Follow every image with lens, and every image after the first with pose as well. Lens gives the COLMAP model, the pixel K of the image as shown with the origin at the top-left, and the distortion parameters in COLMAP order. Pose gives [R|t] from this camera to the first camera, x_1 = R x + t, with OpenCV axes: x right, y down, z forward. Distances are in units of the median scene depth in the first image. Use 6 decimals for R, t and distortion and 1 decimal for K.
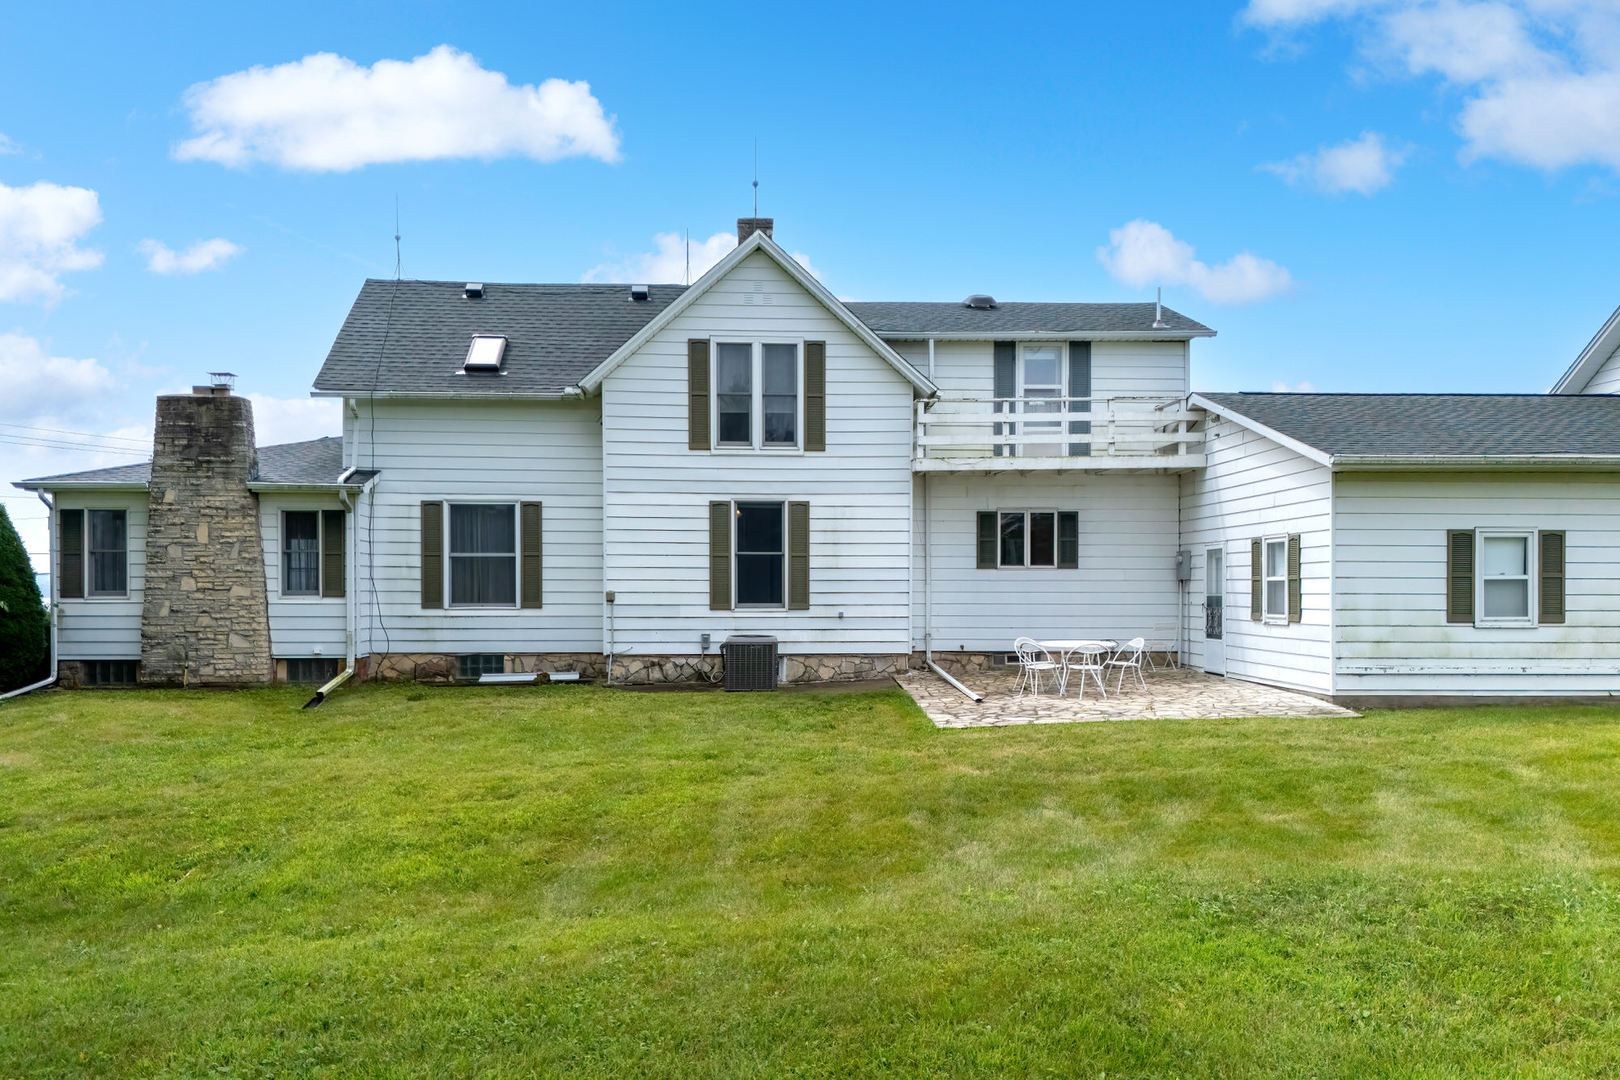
lens RADIAL K [[1185.8, 0, 810.7], [0, 1185.8, 536.0], [0, 0, 1]] dist [0.000642, 0.005755]
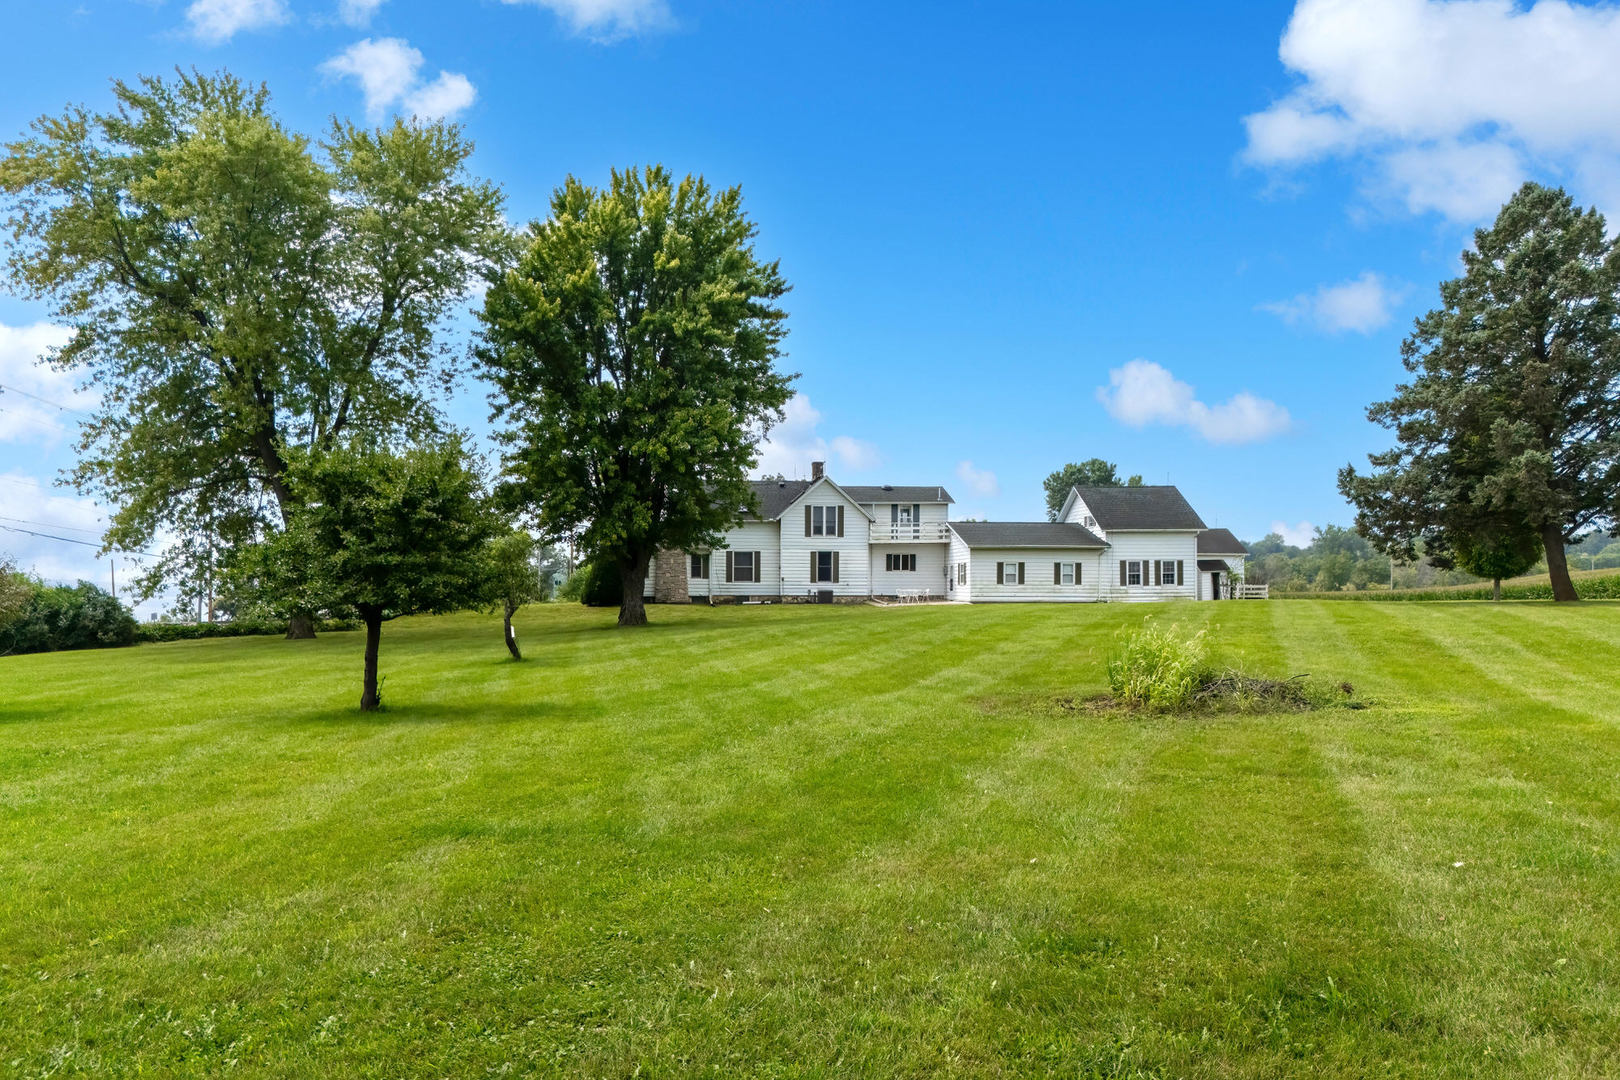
lens RADIAL K [[1185.8, 0, 809.3], [0, 1185.8, 542.3], [0, 0, 1]] dist [0.000642, 0.005755]
pose [[0.996855, 0.005375, 0.079067, -0.364724], [-0.005545, 0.999983, 0.001940, -0.062968], [-0.079055, -0.002372, 0.996867, -2.476005]]
